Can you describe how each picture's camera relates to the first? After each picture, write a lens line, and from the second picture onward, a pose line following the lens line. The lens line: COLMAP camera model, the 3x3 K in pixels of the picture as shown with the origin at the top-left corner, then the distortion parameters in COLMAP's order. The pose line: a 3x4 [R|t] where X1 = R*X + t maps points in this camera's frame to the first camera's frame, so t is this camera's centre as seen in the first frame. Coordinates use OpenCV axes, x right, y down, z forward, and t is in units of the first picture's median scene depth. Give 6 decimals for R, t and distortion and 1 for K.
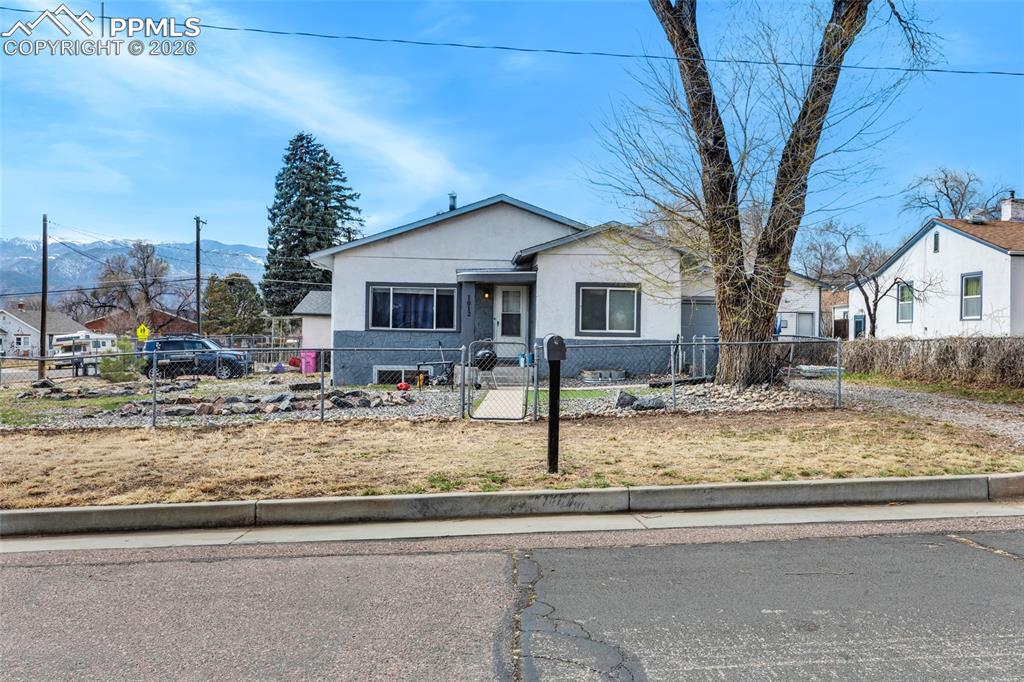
lens RADIAL K [[540.9, 0, 514.1], [0, 540.9, 341.2], [0, 0, 1]] dist [0.003028, 0.000226]
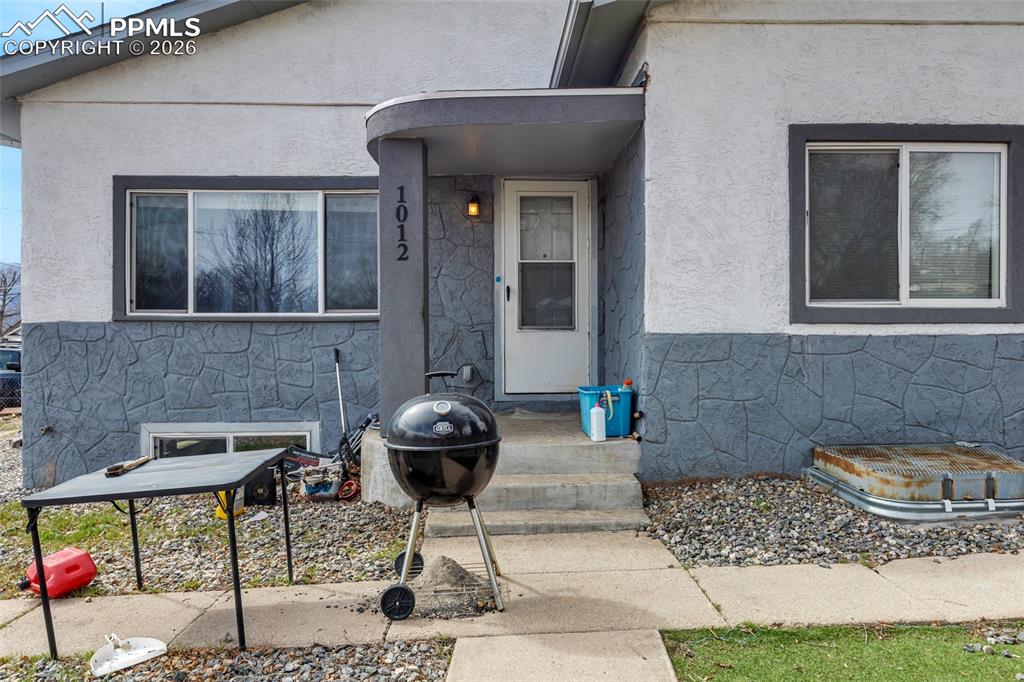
lens RADIAL K [[473.7, 0, 510.9], [0, 473.7, 341.2], [0, 0, 1]] dist [-0.003082, -0.000230]
pose [[0.999070, -0.018674, -0.038855, -0.017543], [0.018782, 0.999821, 0.002428, -0.003409], [0.038803, -0.003155, 0.999242, 0.715203]]
